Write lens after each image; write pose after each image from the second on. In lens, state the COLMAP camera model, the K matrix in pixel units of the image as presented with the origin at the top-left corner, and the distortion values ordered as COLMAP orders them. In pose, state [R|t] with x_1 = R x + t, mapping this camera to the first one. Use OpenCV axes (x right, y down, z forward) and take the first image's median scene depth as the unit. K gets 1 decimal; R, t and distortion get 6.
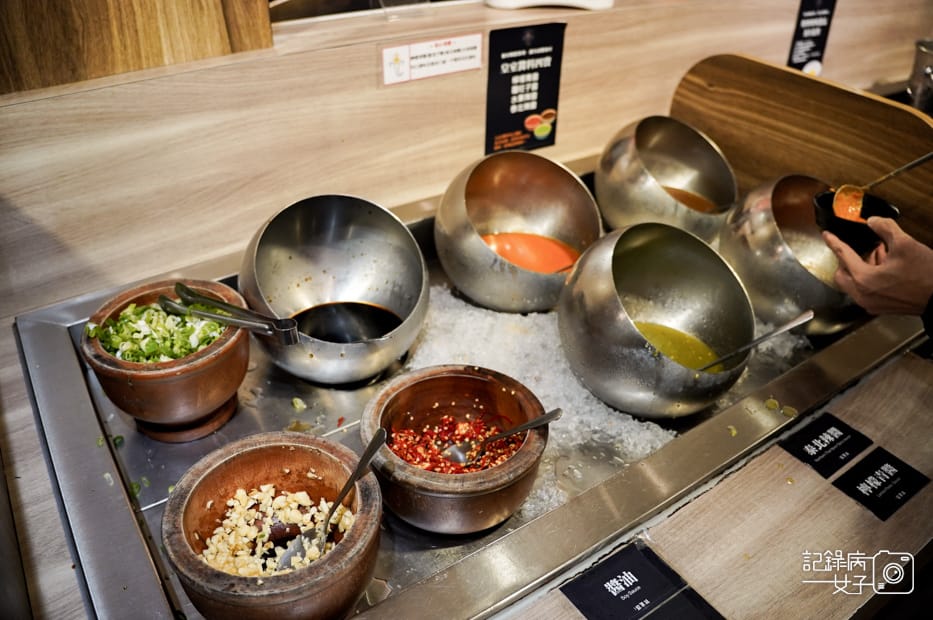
lens RADIAL K [[745.4, 0, 466.5], [0, 745.4, 310.0], [0, 0, 1]] dist [-0.206577, 0.119625]
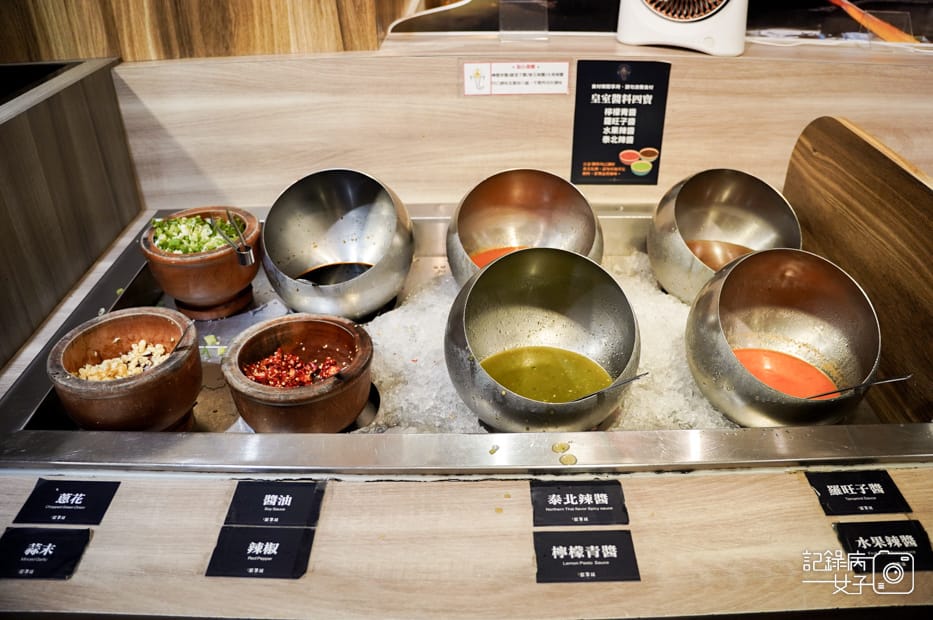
lens RADIAL K [[745.4, 0, 466.5], [0, 745.4, 310.0], [0, 0, 1]] dist [-0.206577, 0.119625]
pose [[0.821453, 0.275095, -0.499537, 0.604216], [-0.293196, 0.955048, 0.043805, -0.040334], [0.489132, 0.110479, 0.865184, 0.047732]]
